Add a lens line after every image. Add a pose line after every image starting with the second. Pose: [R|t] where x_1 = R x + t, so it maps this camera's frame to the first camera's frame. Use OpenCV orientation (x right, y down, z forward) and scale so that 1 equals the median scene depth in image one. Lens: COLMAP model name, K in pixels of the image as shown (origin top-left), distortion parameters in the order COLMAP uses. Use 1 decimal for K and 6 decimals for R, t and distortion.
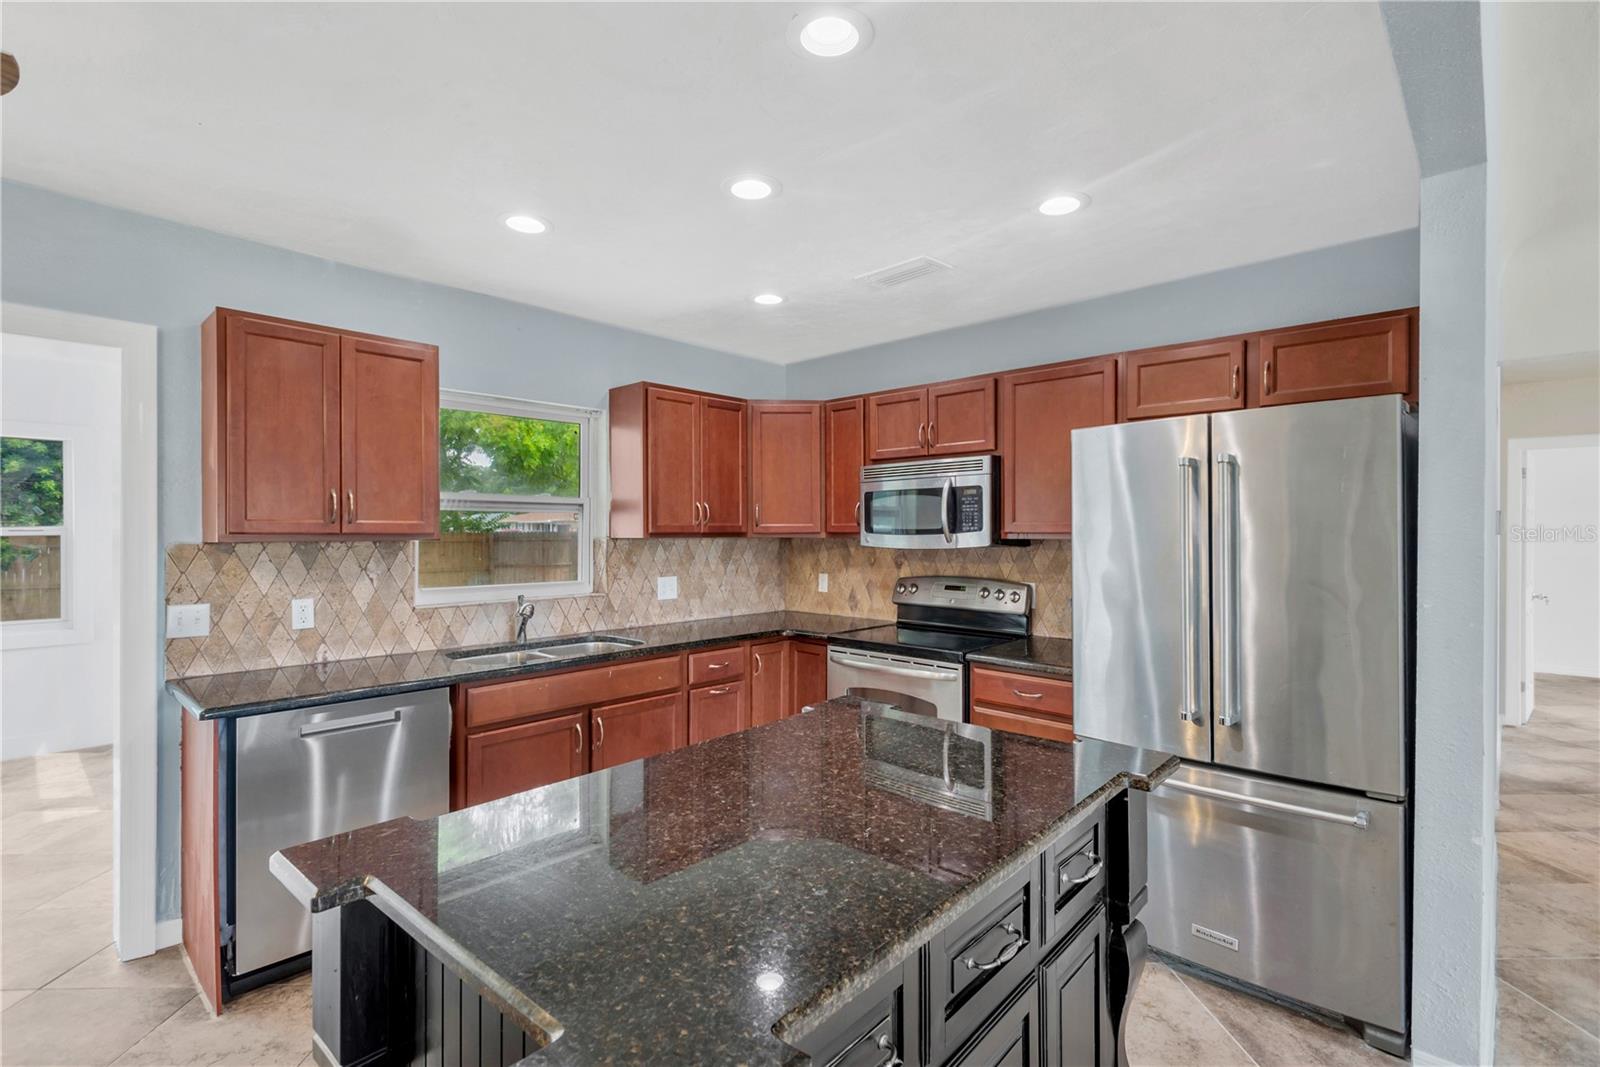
lens RADIAL K [[746.5, 0, 804.7], [0, 746.5, 534.8], [0, 0, 1]] dist [0.018084, -0.006276]
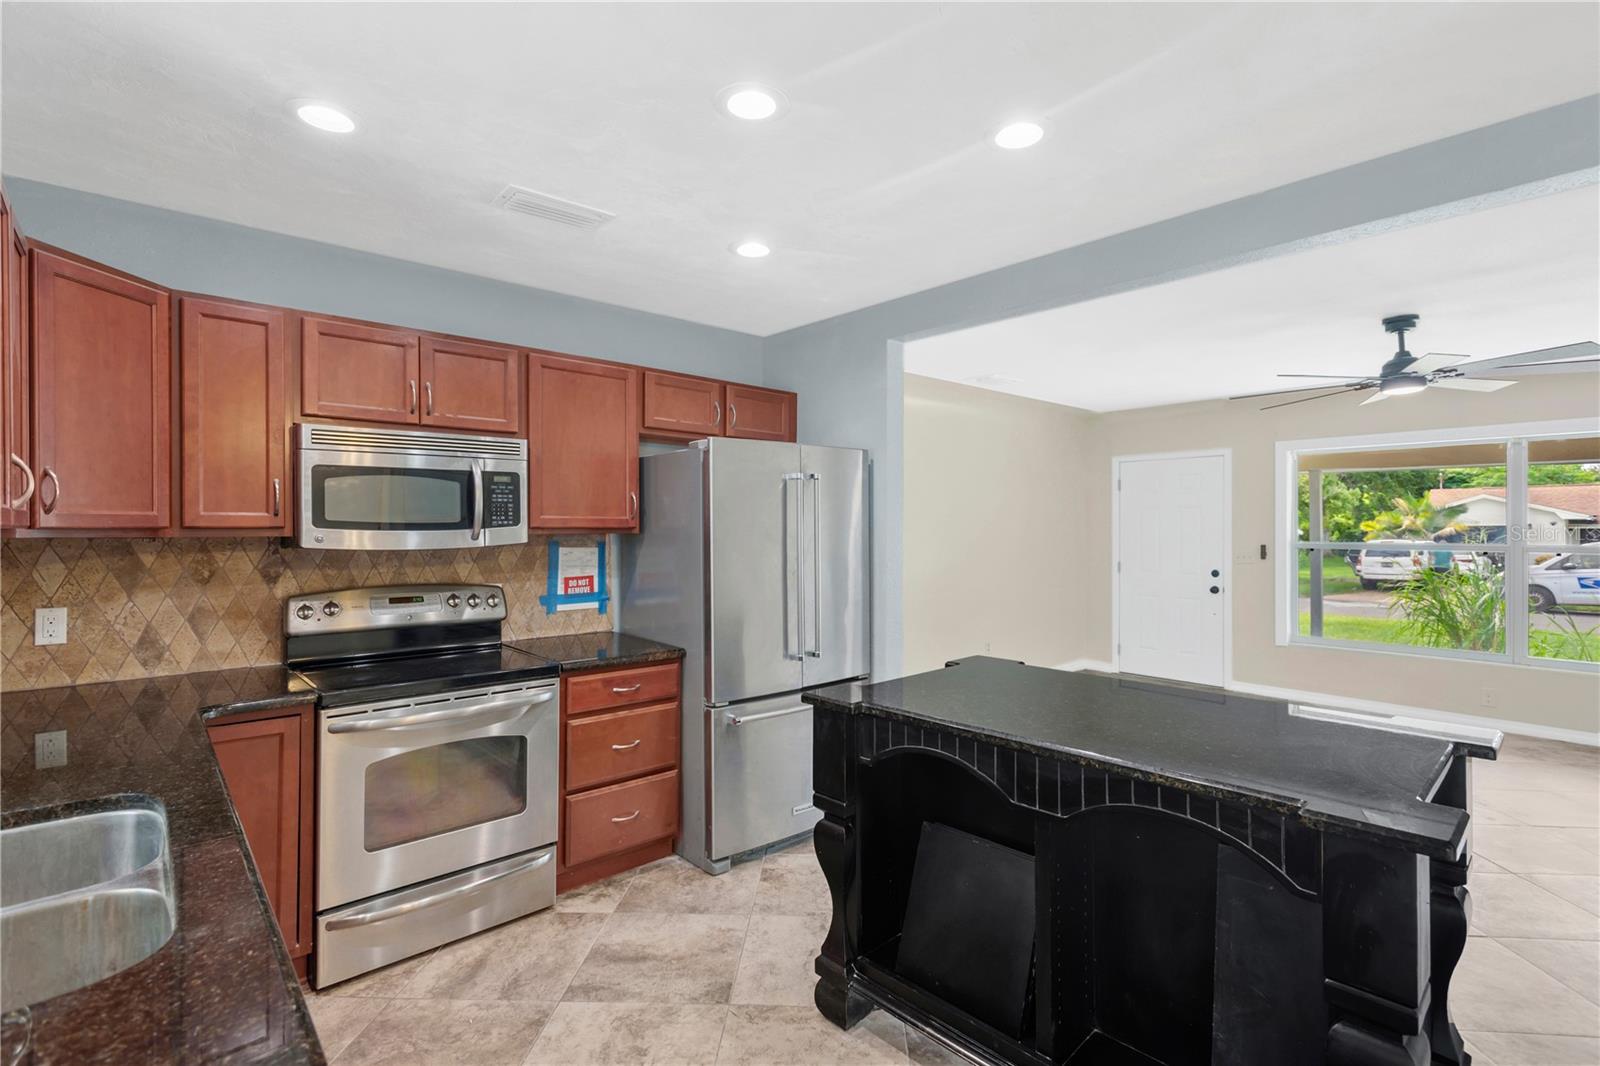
lens RADIAL K [[746.5, 0, 803.8], [0, 746.5, 526.2], [0, 0, 1]] dist [0.018084, -0.006276]
pose [[0.088527, 0.001870, 0.996072, -0.551643], [0.003183, 0.999993, -0.002161, -0.001344], [-0.996069, 0.003362, 0.088520, 0.551407]]
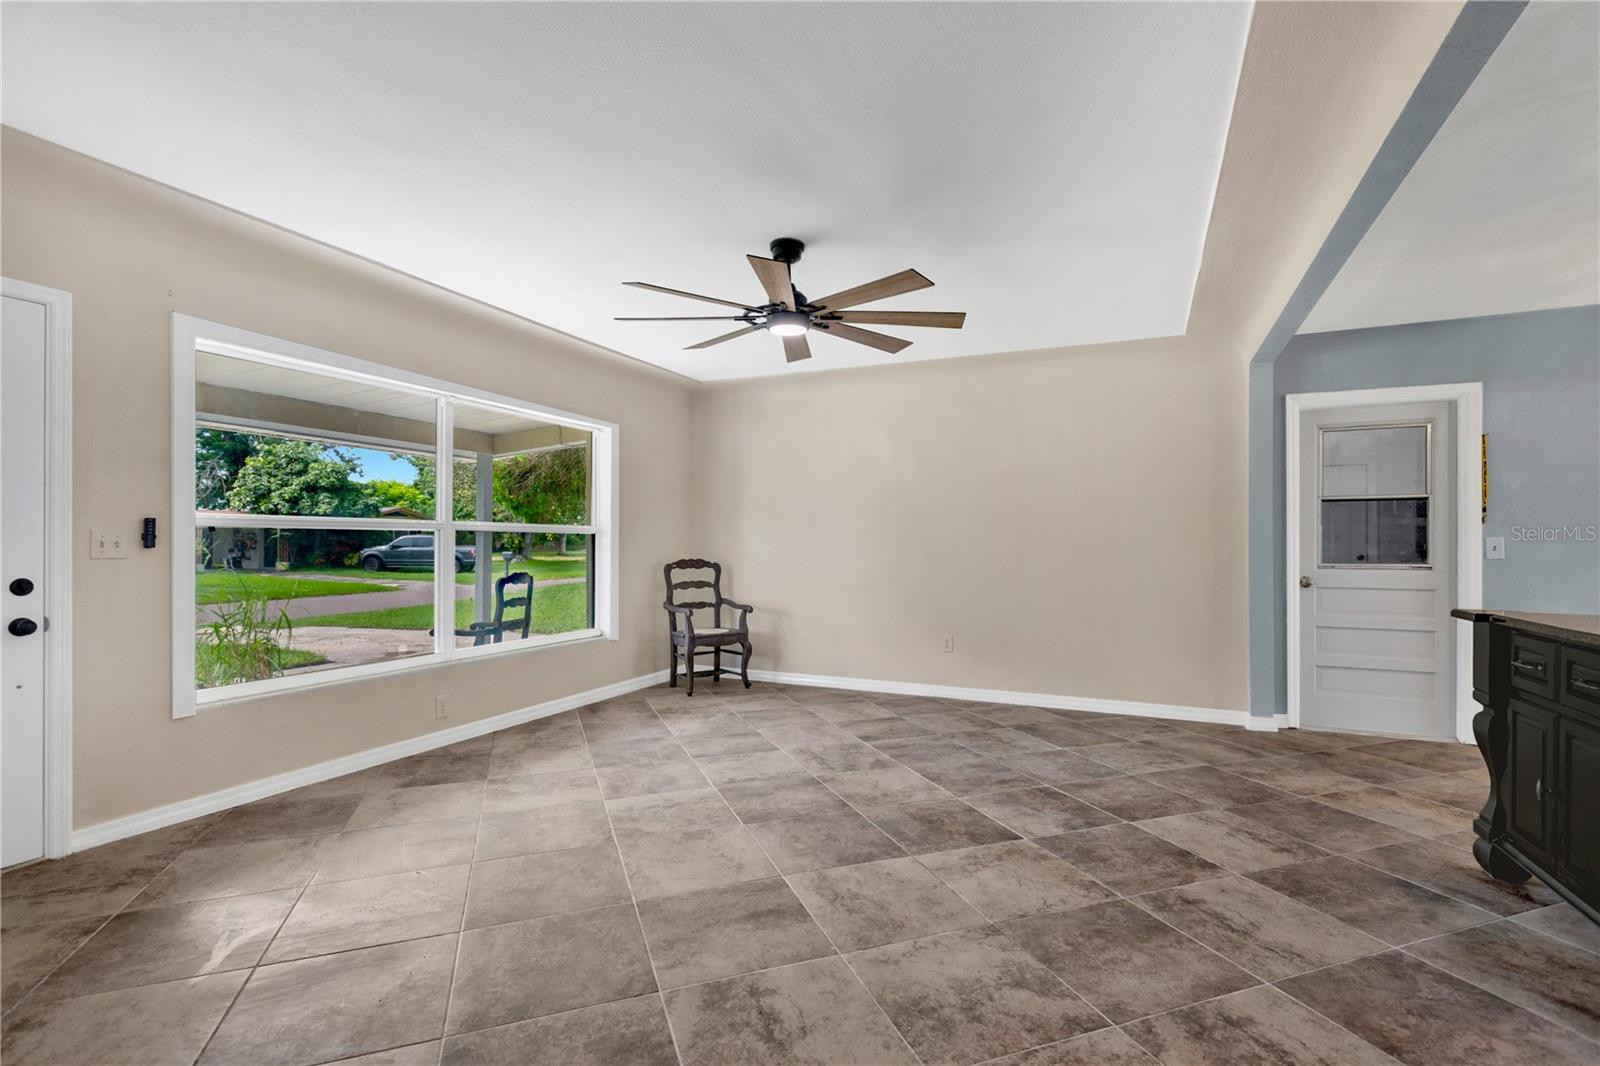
lens RADIAL K [[746.5, 0, 807.5], [0, 746.5, 539.6], [0, 0, 1]] dist [0.018084, -0.006276]
pose [[-0.948196, -0.002841, -0.317674, 0.823165], [-0.003668, 0.999991, 0.002006, 0.060669], [0.317665, 0.003067, -0.948198, 0.662484]]
